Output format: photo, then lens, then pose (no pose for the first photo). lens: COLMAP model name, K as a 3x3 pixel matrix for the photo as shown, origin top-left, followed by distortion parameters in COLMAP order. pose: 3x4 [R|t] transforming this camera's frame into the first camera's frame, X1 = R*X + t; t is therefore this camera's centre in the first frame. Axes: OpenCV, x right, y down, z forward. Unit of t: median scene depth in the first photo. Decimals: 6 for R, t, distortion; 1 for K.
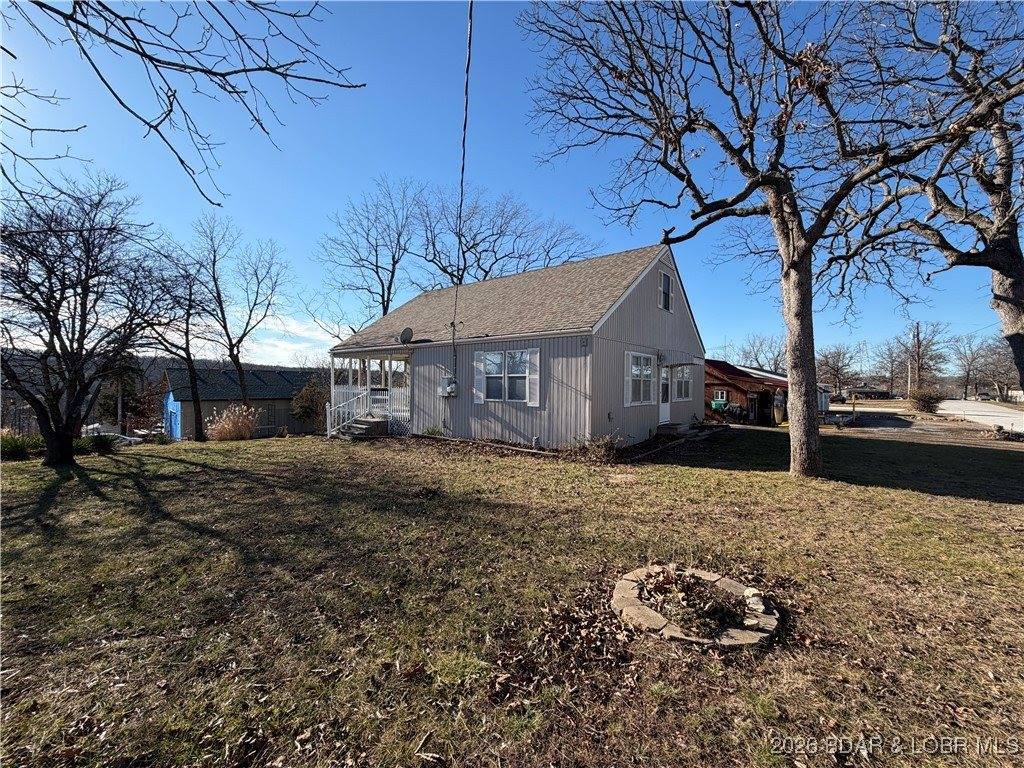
lens RADIAL K [[407.0, 0, 511.8], [0, 407.0, 382.0], [0, 0, 1]] dist [0.000111, -0.000633]
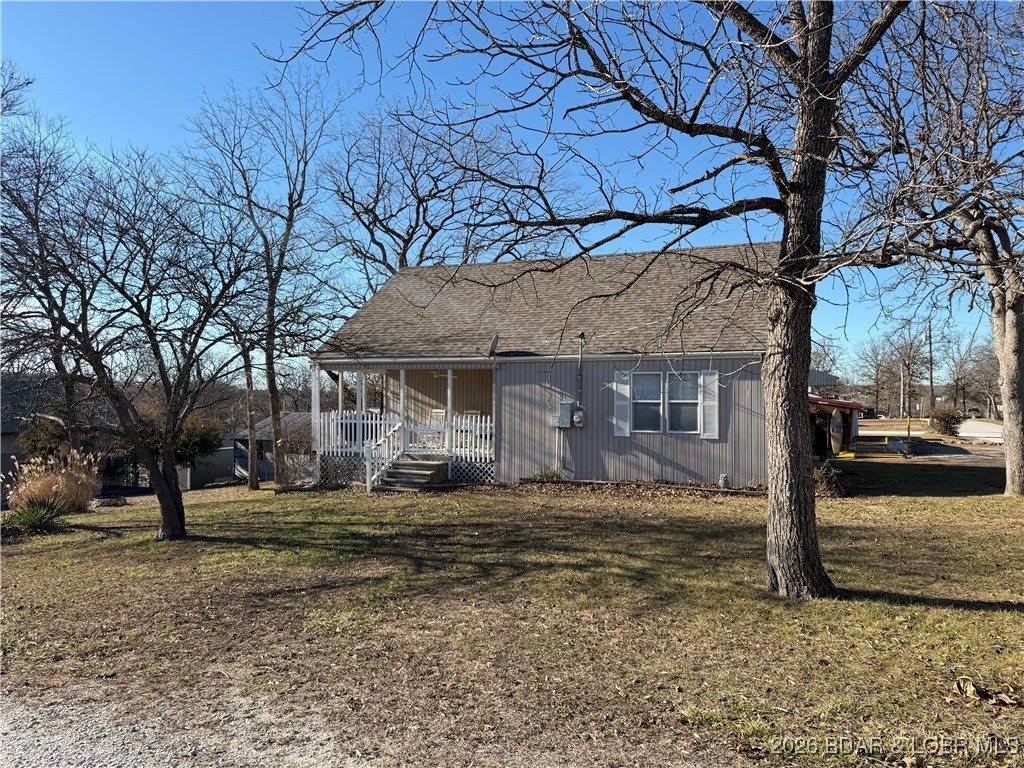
lens RADIAL K [[718.2, 0, 511.9], [0, 718.2, 390.3], [0, 0, 1]] dist [0.049551, 0.000826]
pose [[0.947117, -0.001278, 0.320885, -0.684080], [0.003099, 0.999982, -0.005164, -0.028245], [-0.320872, 0.005885, 0.947104, -0.249115]]
